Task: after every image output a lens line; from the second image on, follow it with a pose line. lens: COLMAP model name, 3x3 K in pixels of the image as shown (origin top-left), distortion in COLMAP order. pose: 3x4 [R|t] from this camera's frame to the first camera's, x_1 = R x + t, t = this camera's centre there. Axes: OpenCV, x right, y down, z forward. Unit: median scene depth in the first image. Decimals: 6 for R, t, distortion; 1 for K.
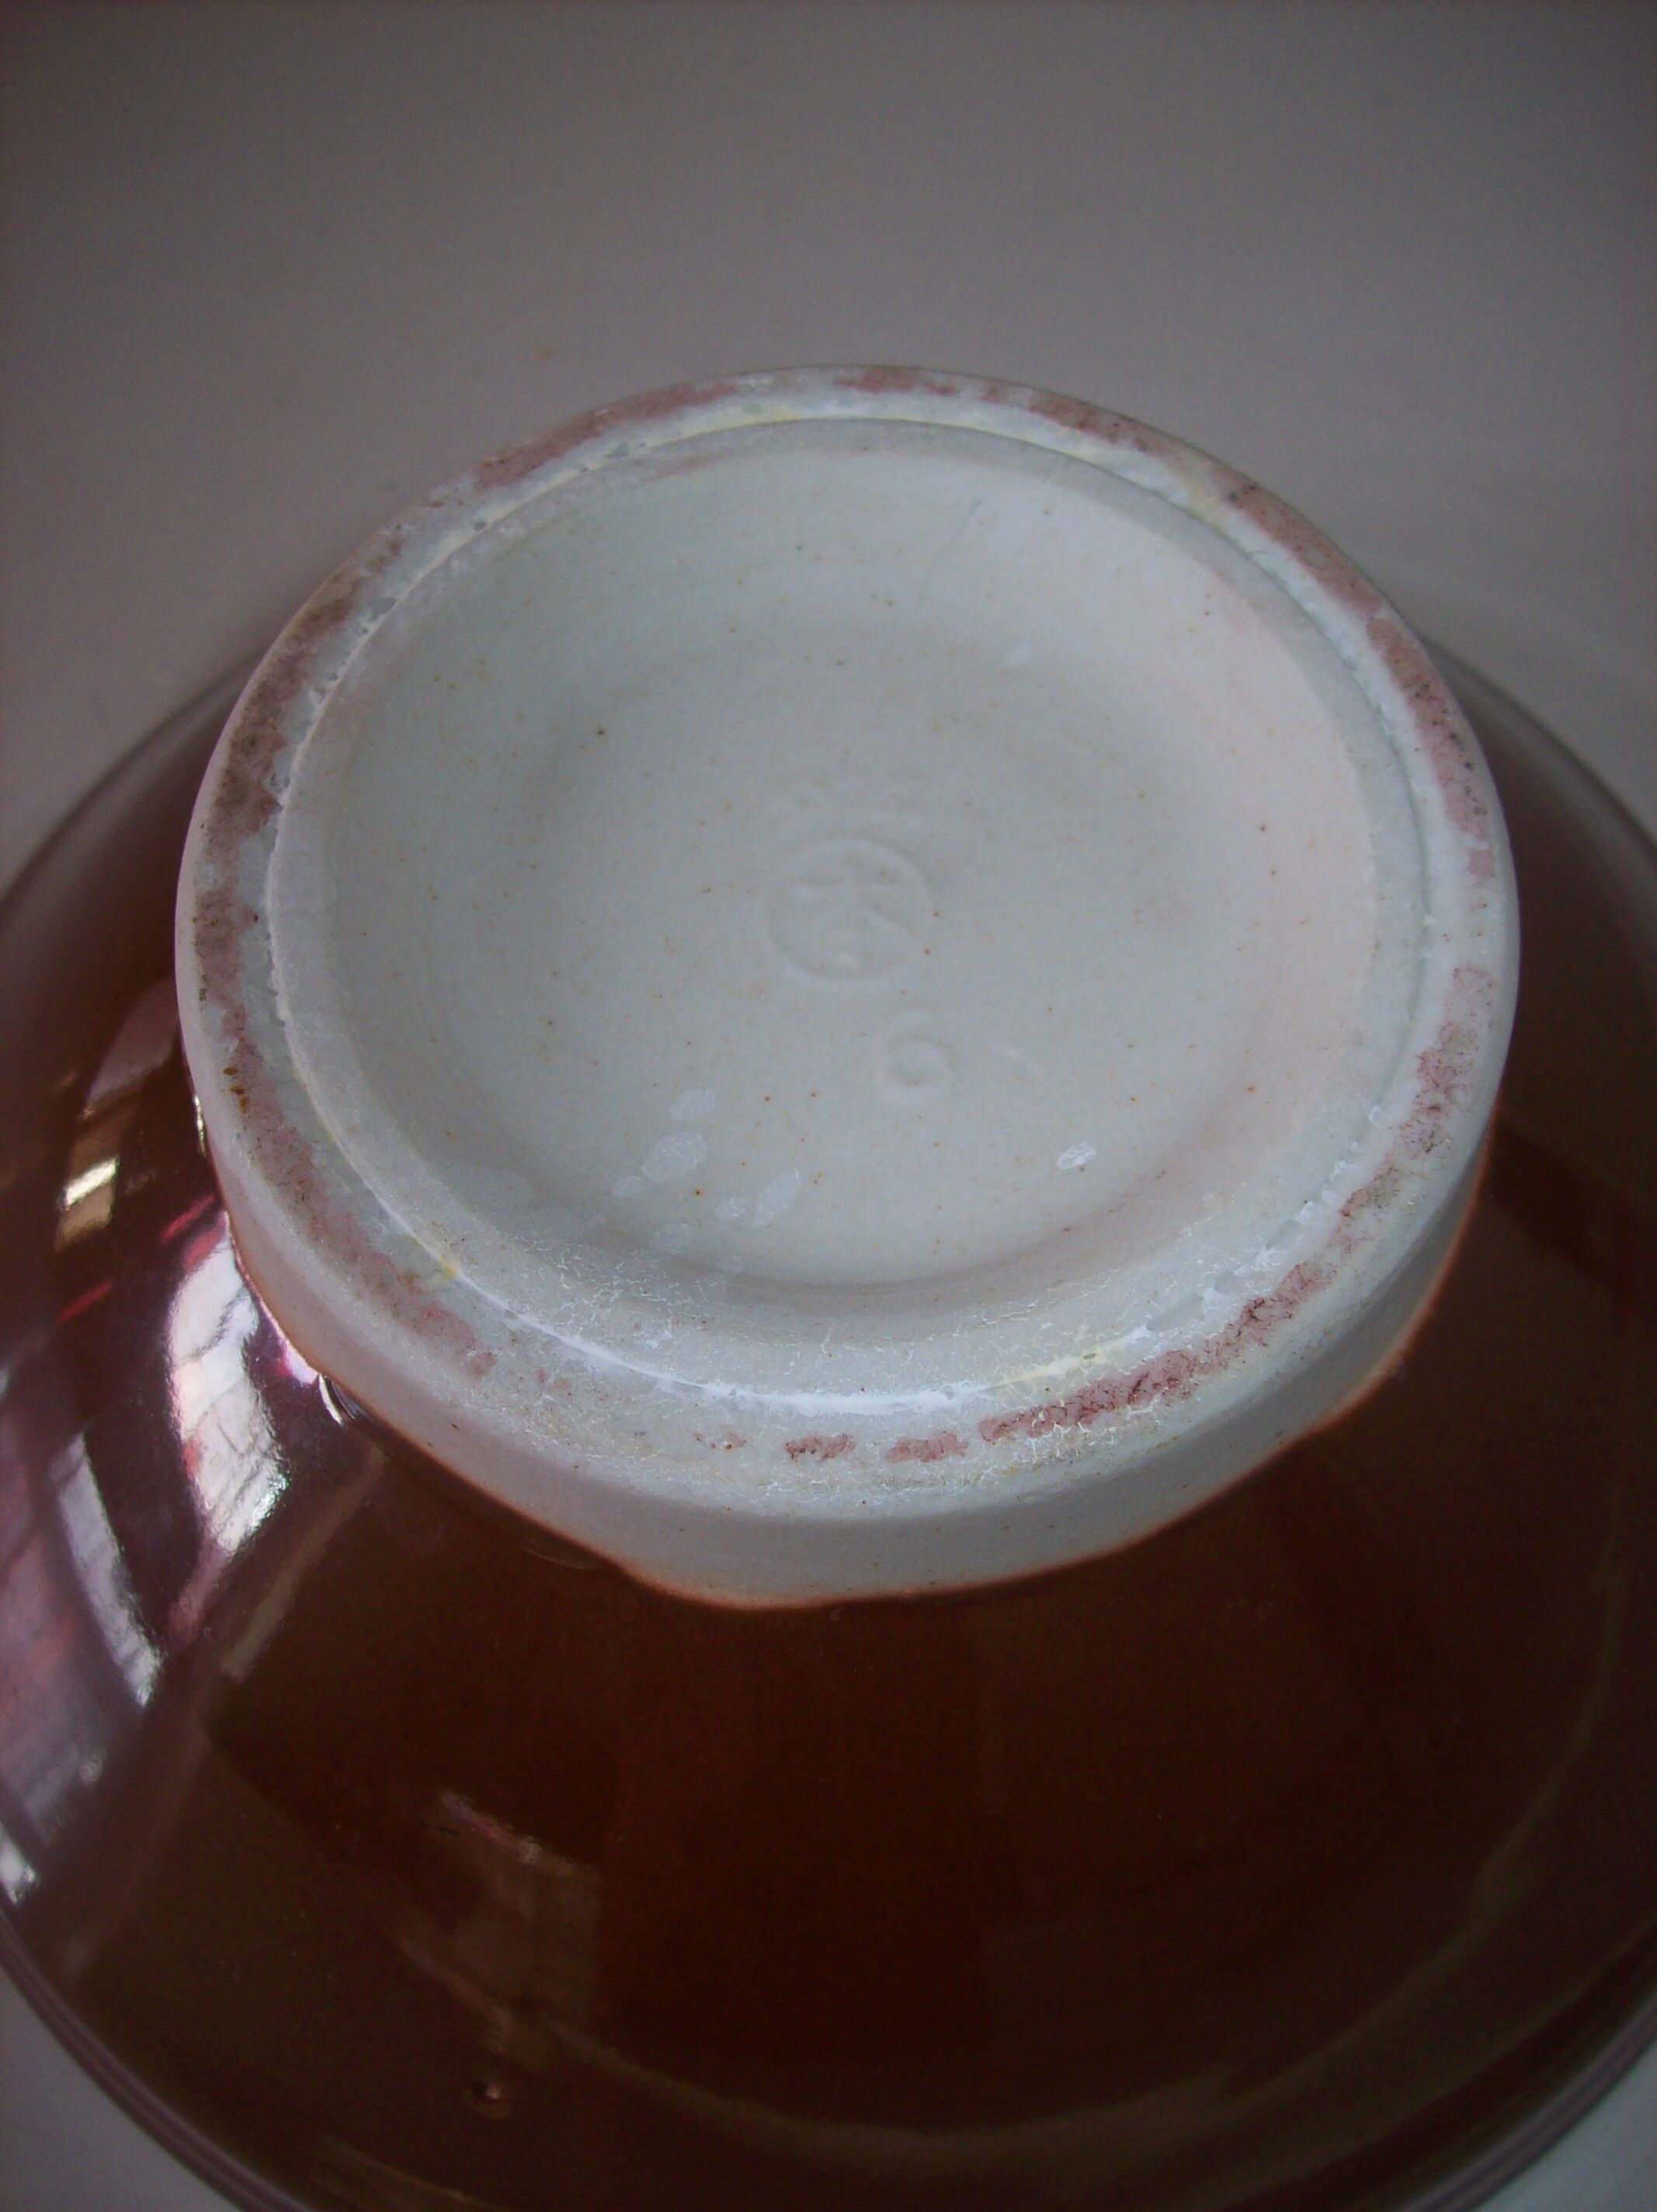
lens RADIAL K [[2360.2, 0, 828.5], [0, 2360.2, 1106.0], [0, 0, 1]] dist [-0.153407, -0.016238]
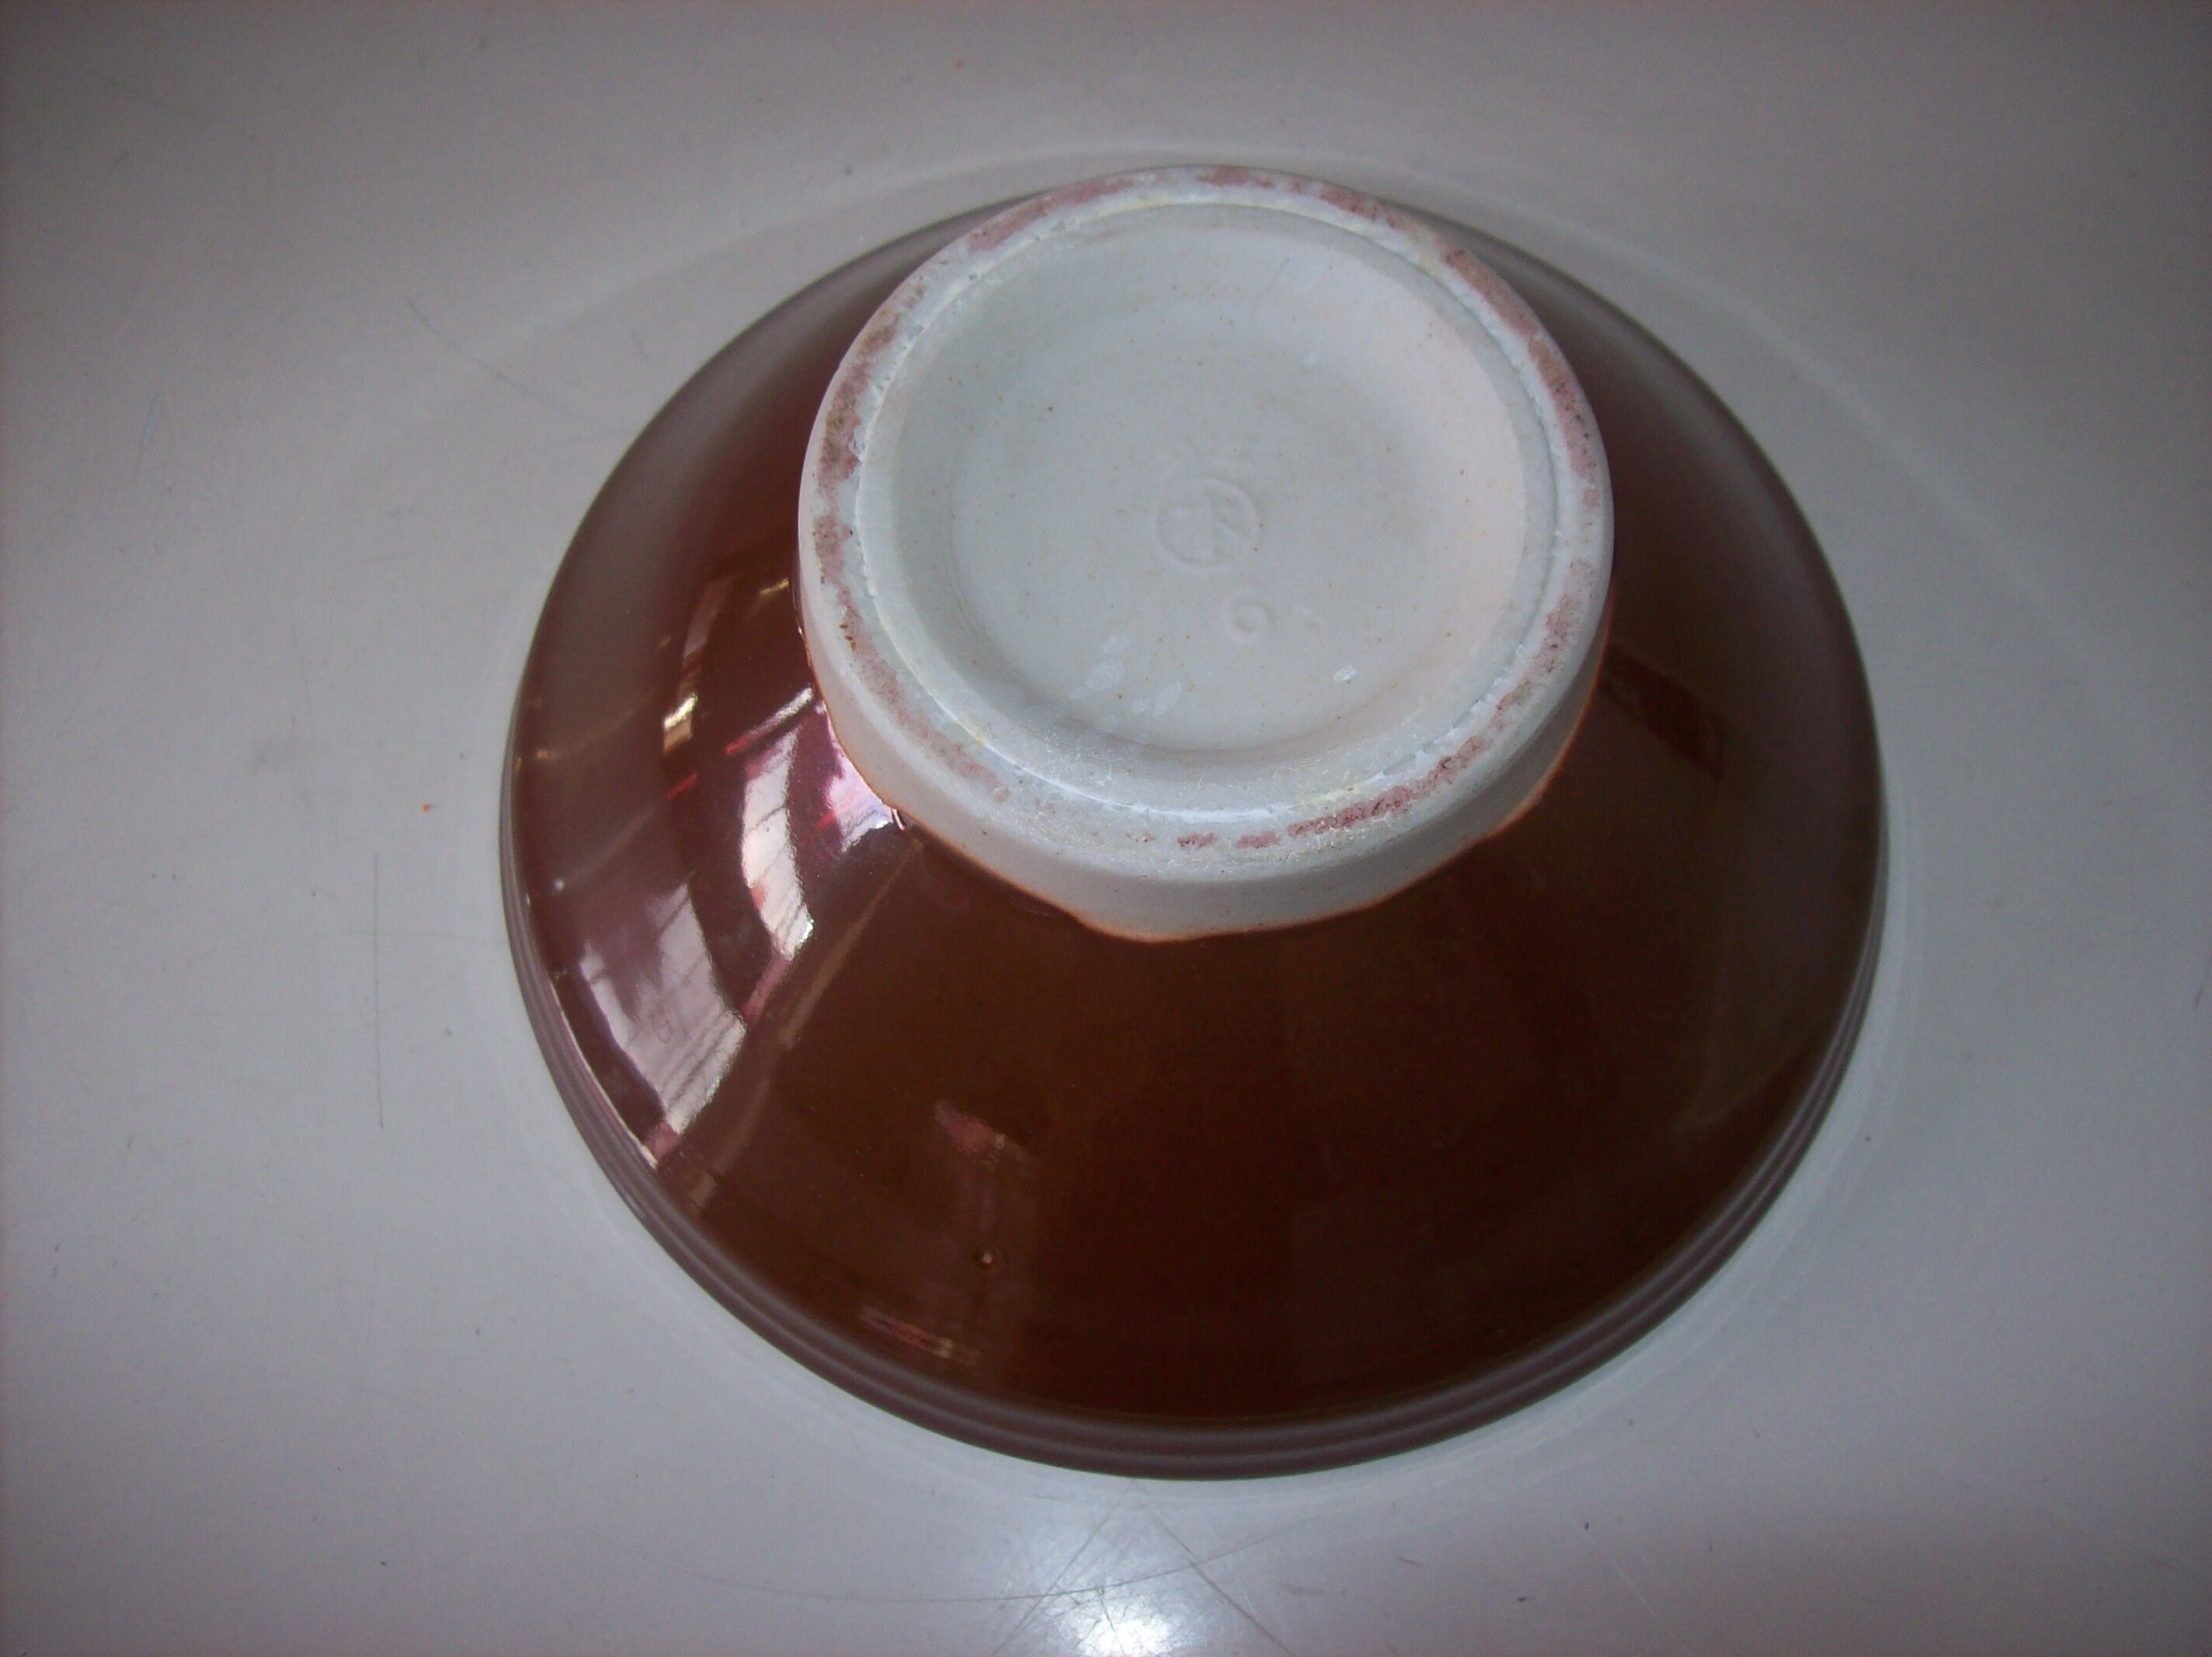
lens RADIAL K [[2360.2, 0, 1116.6], [0, 2360.2, 776.1], [0, 0, 1]] dist [-0.153407, -0.016238]
pose [[0.999939, -0.003716, -0.010424, -0.040680], [0.004469, 0.997312, 0.073141, -0.029664], [0.010124, -0.073183, 0.997267, -0.681348]]
